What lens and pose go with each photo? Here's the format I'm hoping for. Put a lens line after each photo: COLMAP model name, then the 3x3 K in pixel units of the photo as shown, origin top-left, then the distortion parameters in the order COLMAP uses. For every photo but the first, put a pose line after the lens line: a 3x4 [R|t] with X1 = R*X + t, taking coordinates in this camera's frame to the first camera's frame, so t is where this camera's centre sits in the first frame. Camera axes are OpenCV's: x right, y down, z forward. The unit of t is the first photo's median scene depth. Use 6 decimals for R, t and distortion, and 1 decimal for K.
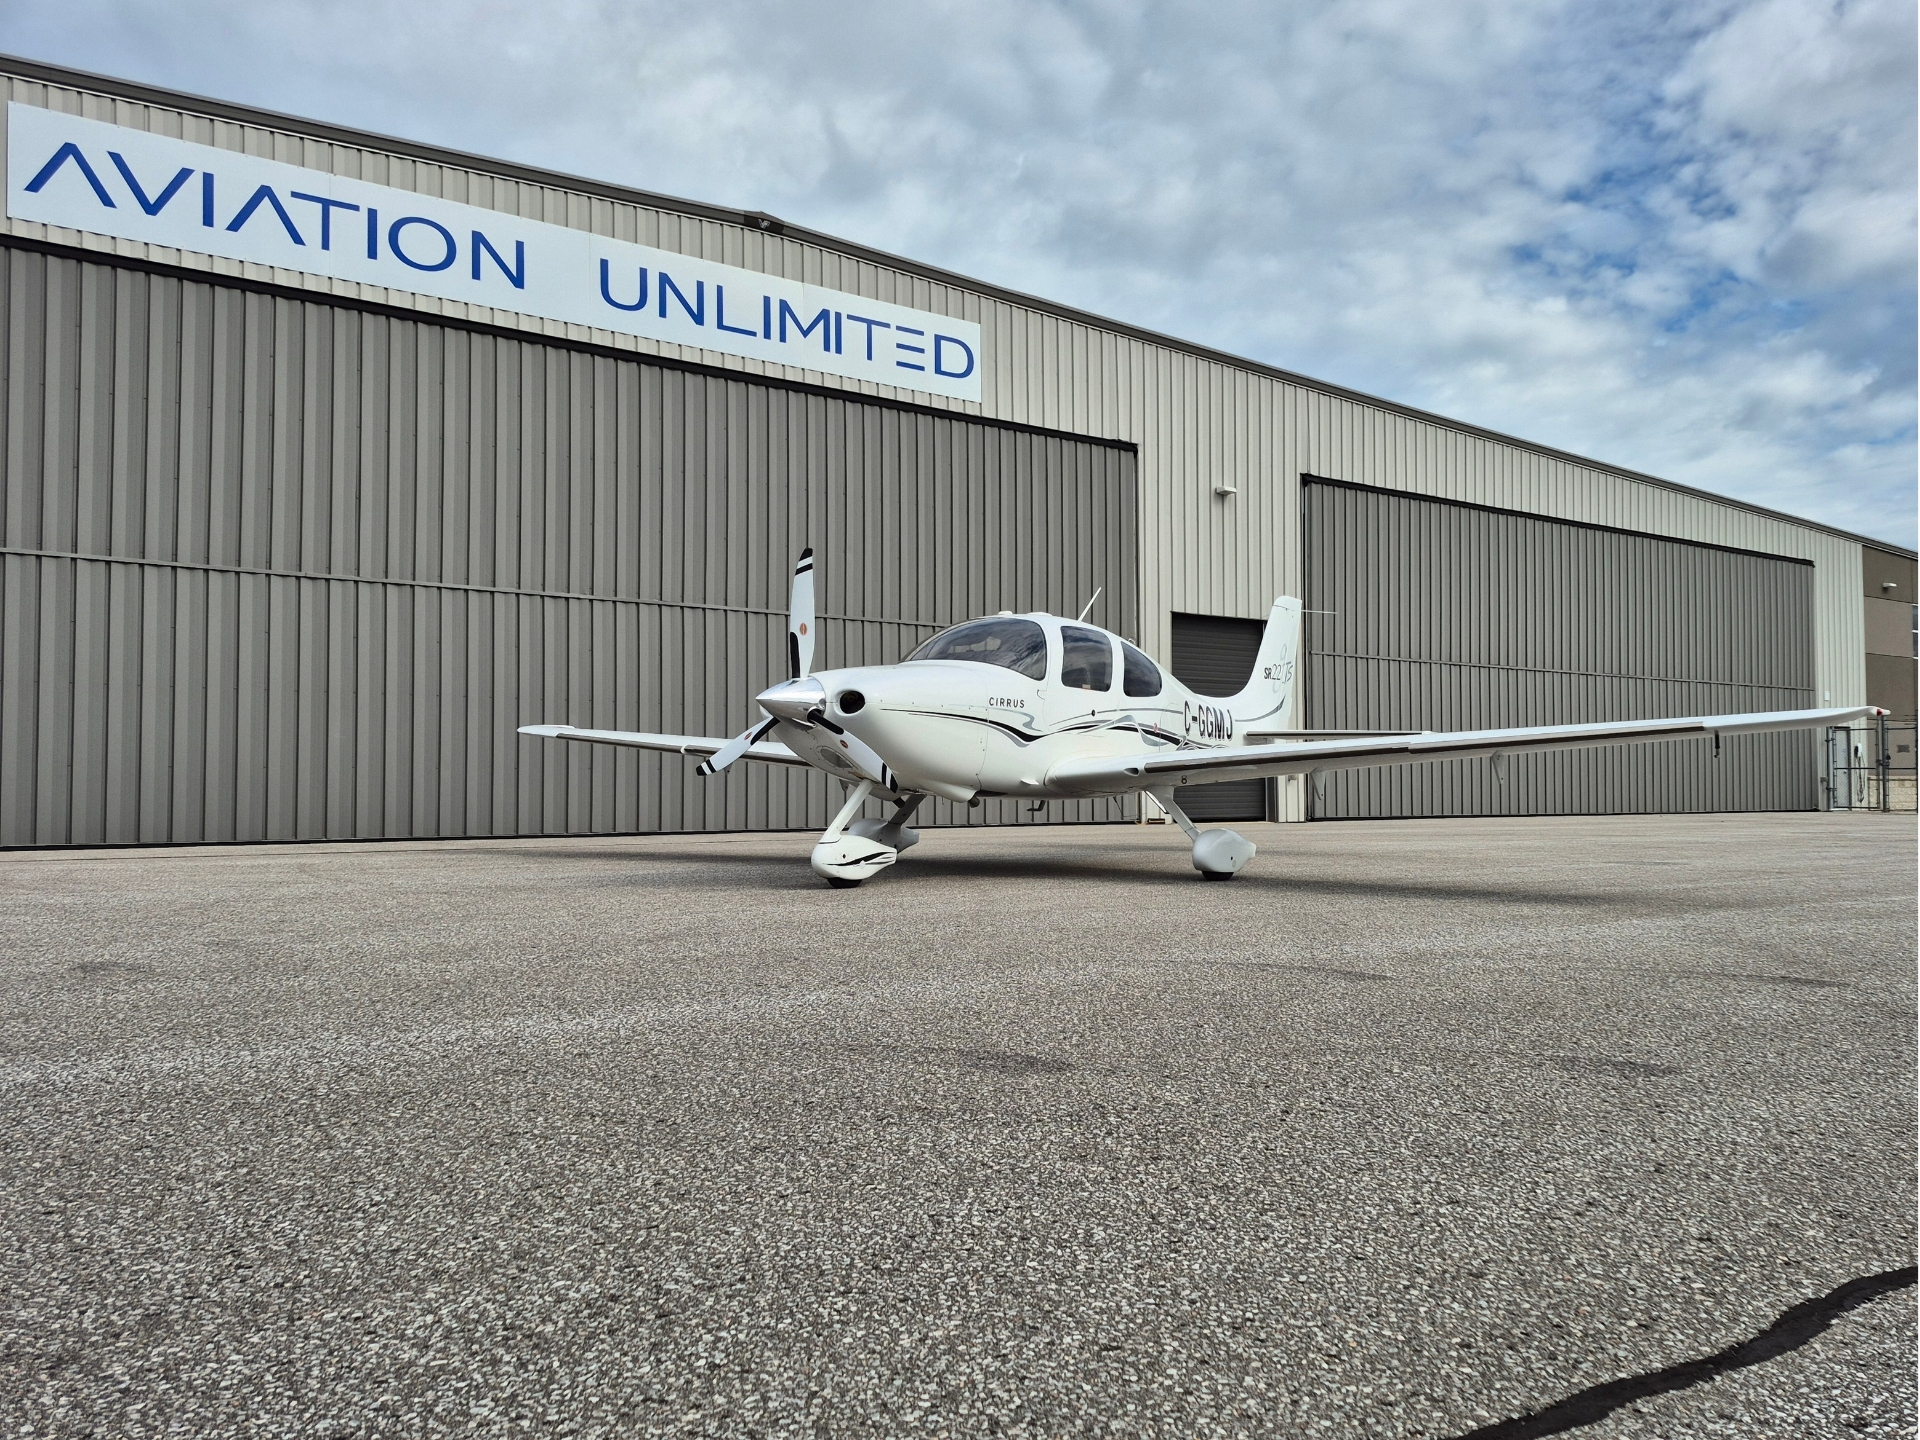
lens RADIAL K [[1577.8, 0, 1115.8], [0, 1577.8, 754.7], [0, 0, 1]] dist [0.115359, -0.126902]
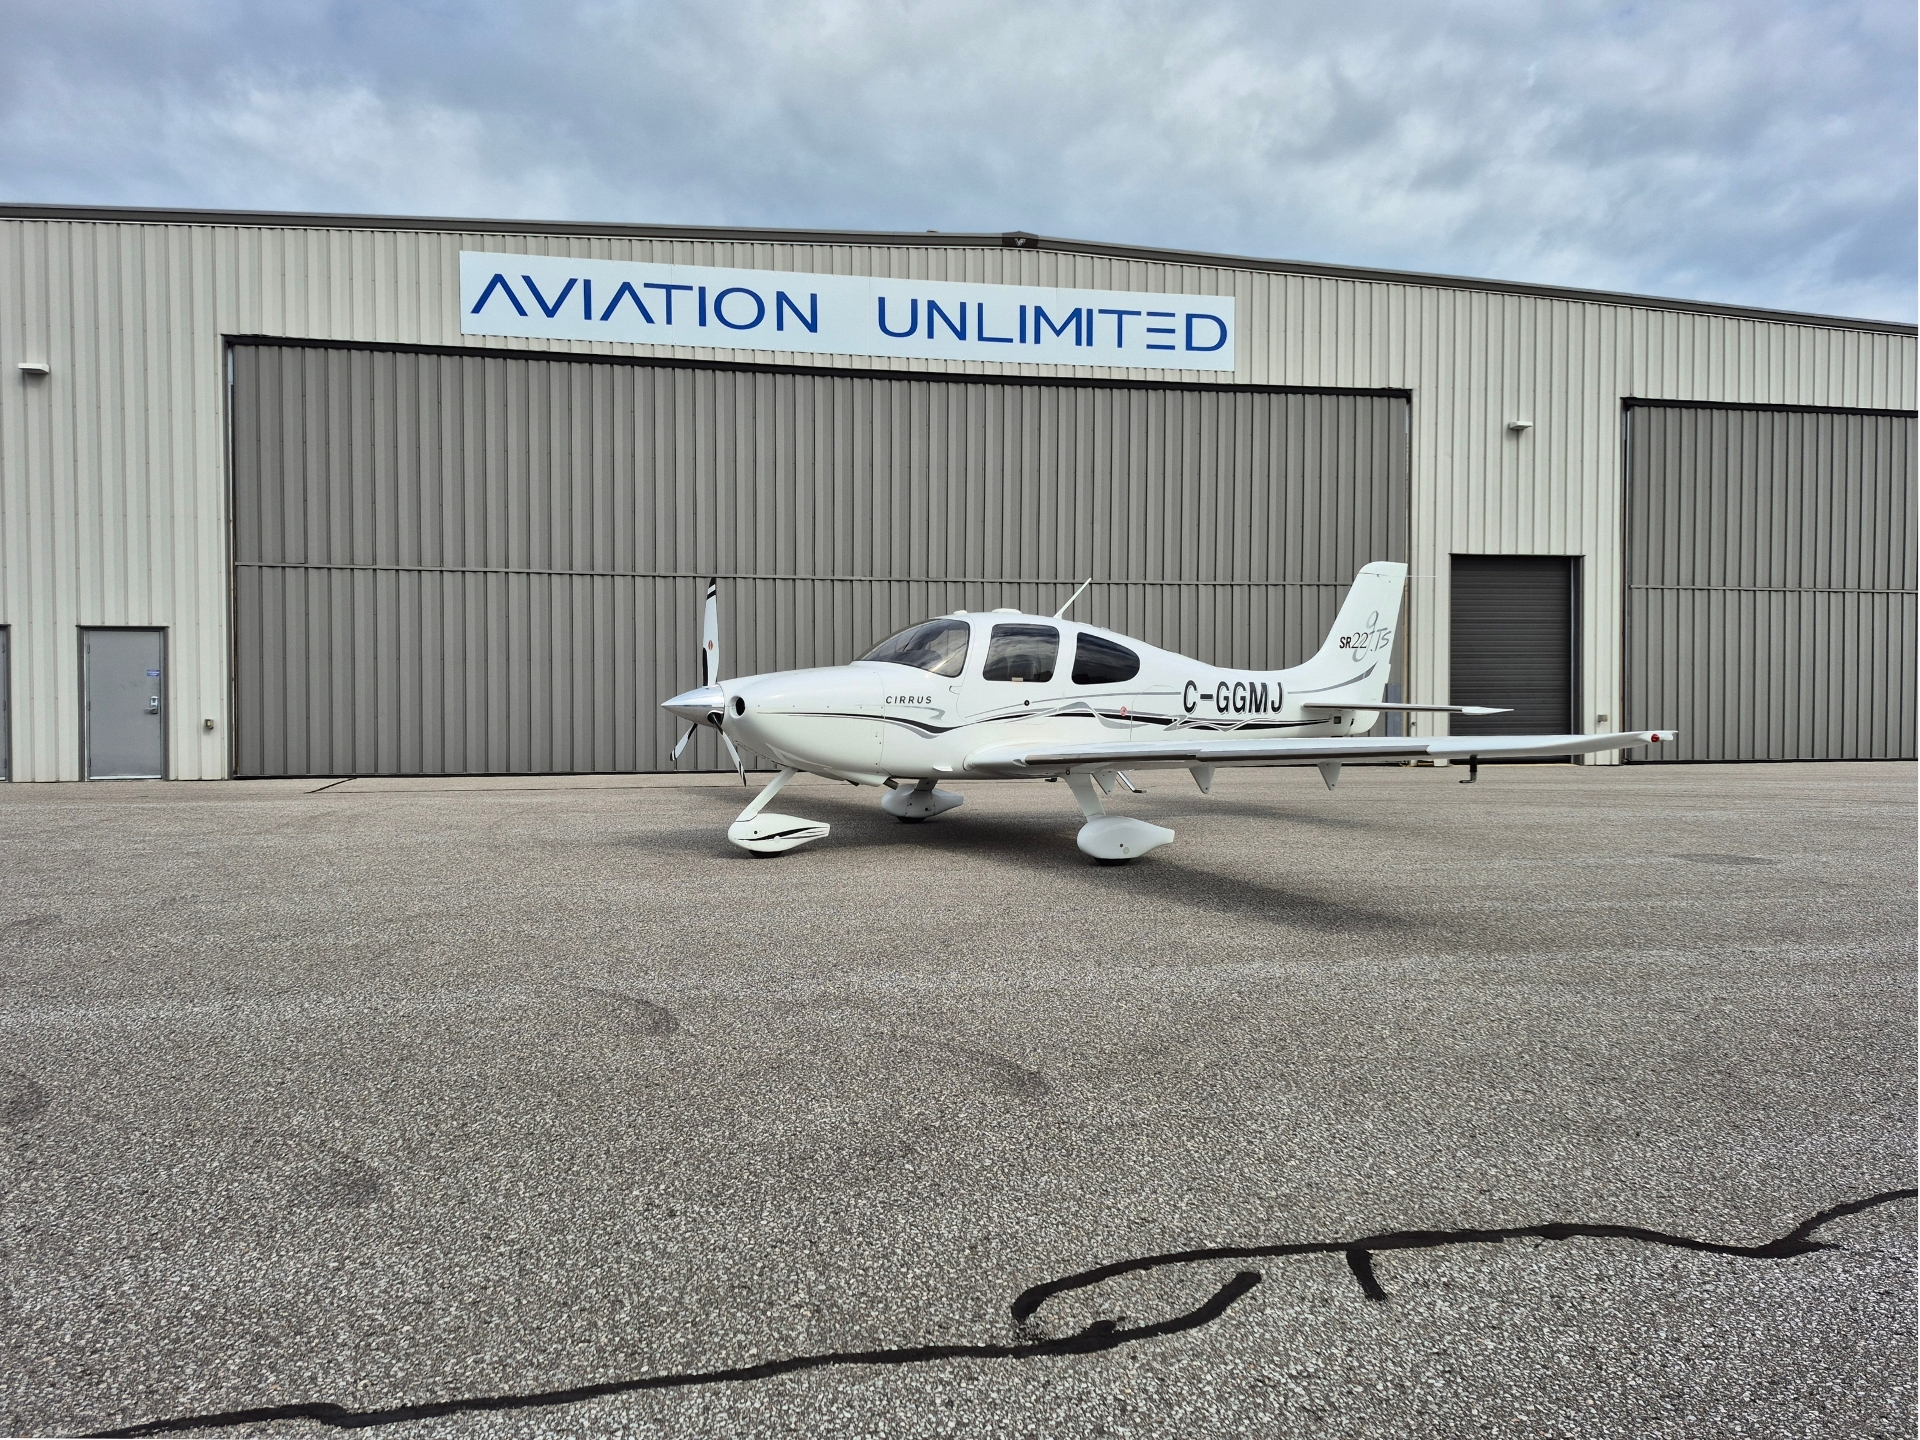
lens RADIAL K [[1380.9, 0, 955.6], [0, 1380.9, 738.4], [0, 0, 1]] dist [0.138691, -0.182747]
pose [[0.879613, 0.018900, -0.475314, 0.233610], [0.008313, 0.998447, 0.055085, -0.032359], [0.475617, -0.052405, 0.878090, 0.079592]]
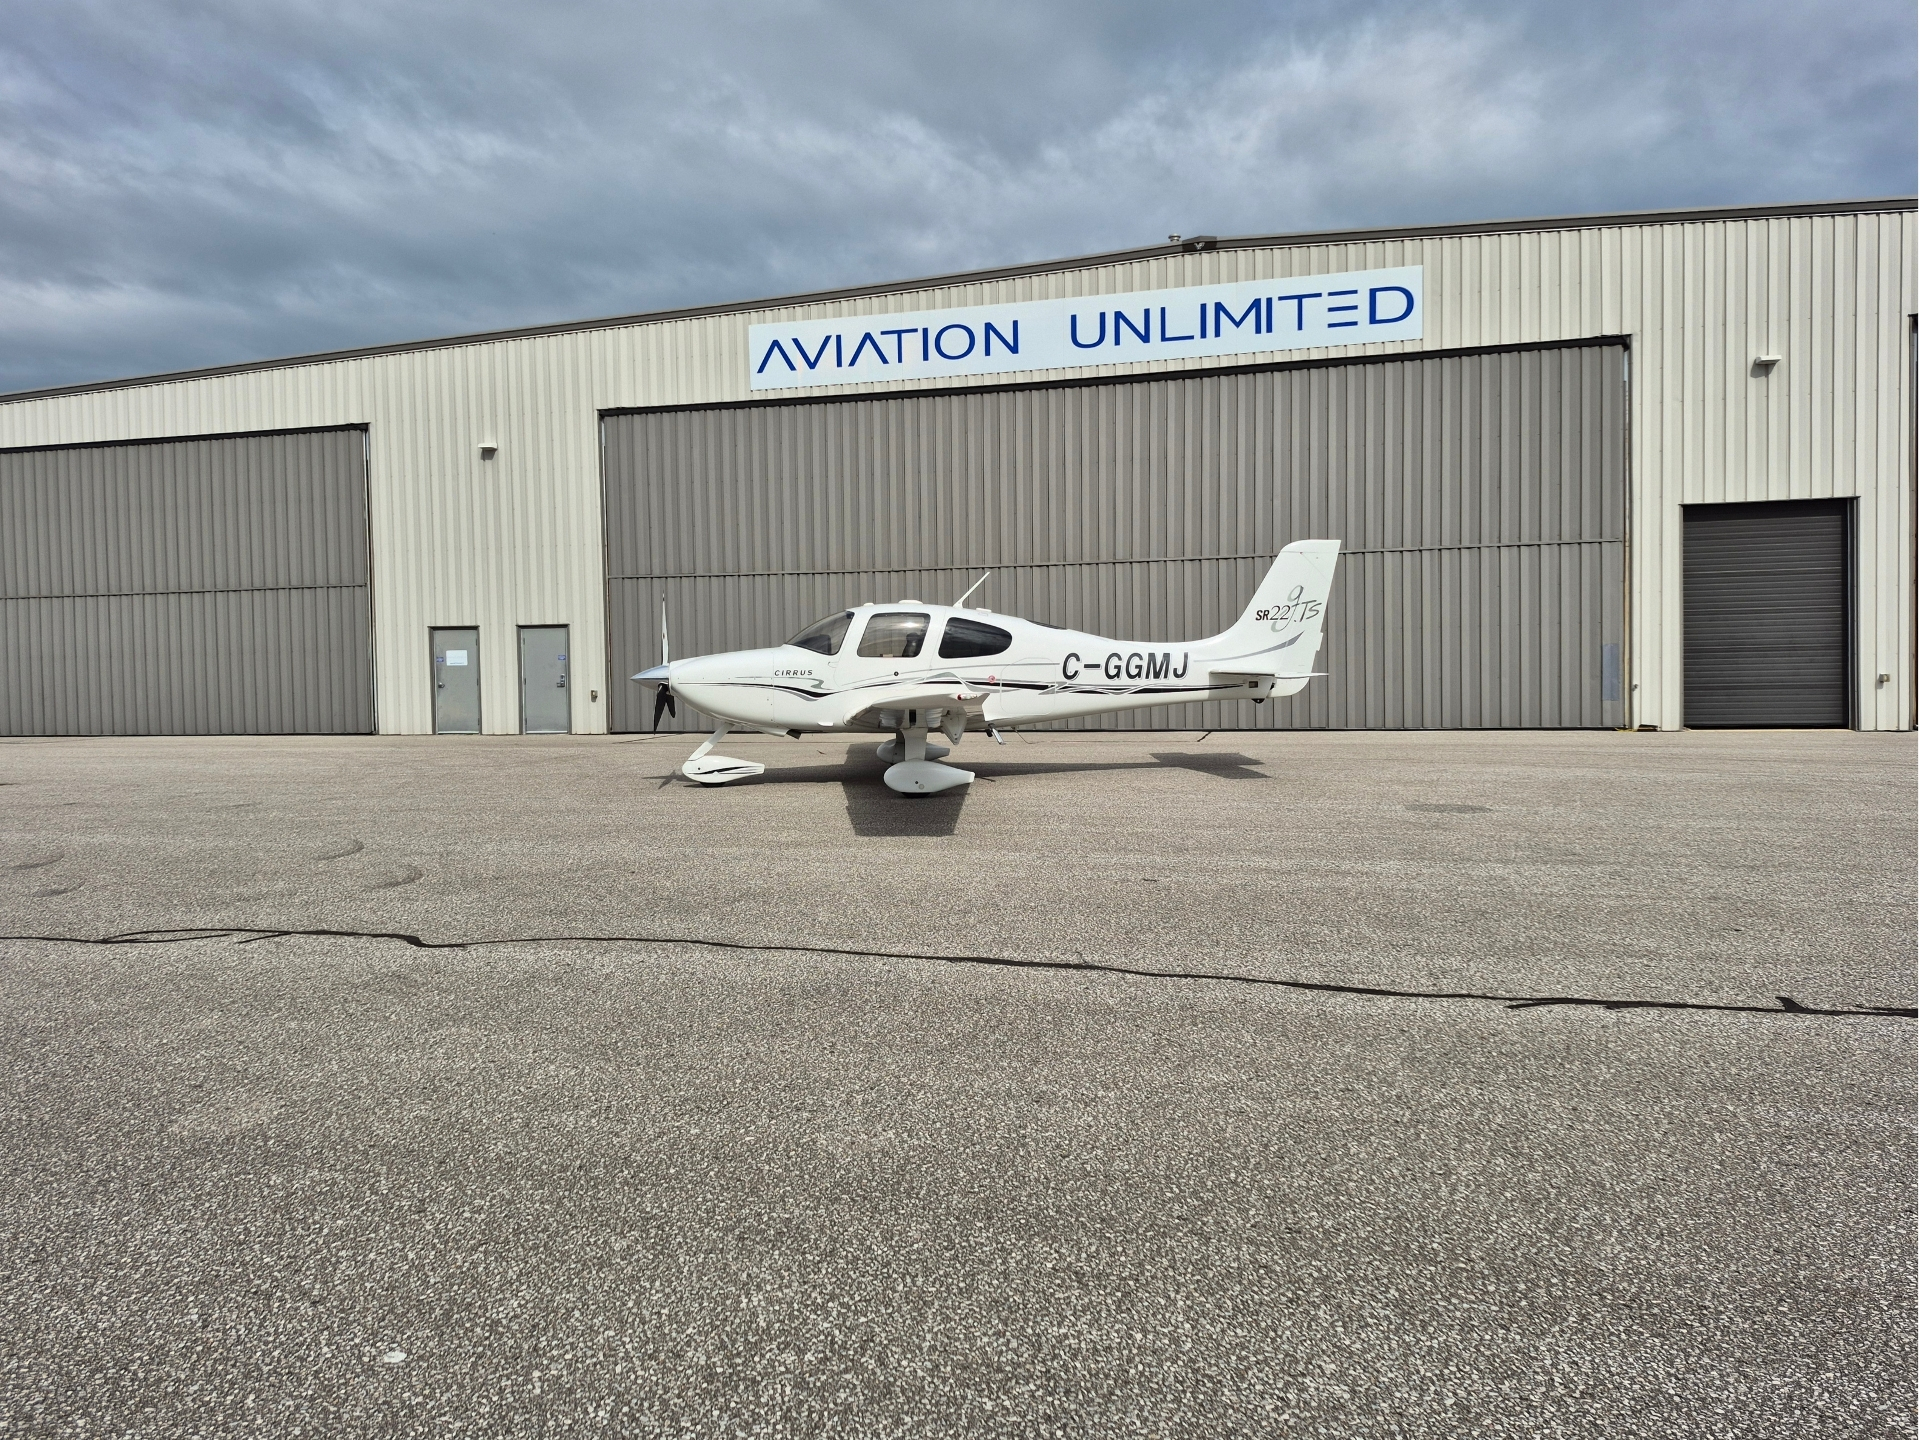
lens RADIAL K [[1424.7, 0, 955.8], [0, 1424.7, 736.0], [0, 0, 1]] dist [0.094432, 0.000912]
pose [[0.582080, 0.033337, -0.812448, 0.622186], [0.033621, 0.997318, 0.065010, -0.030603], [0.812436, -0.065156, 0.579398, 0.175450]]
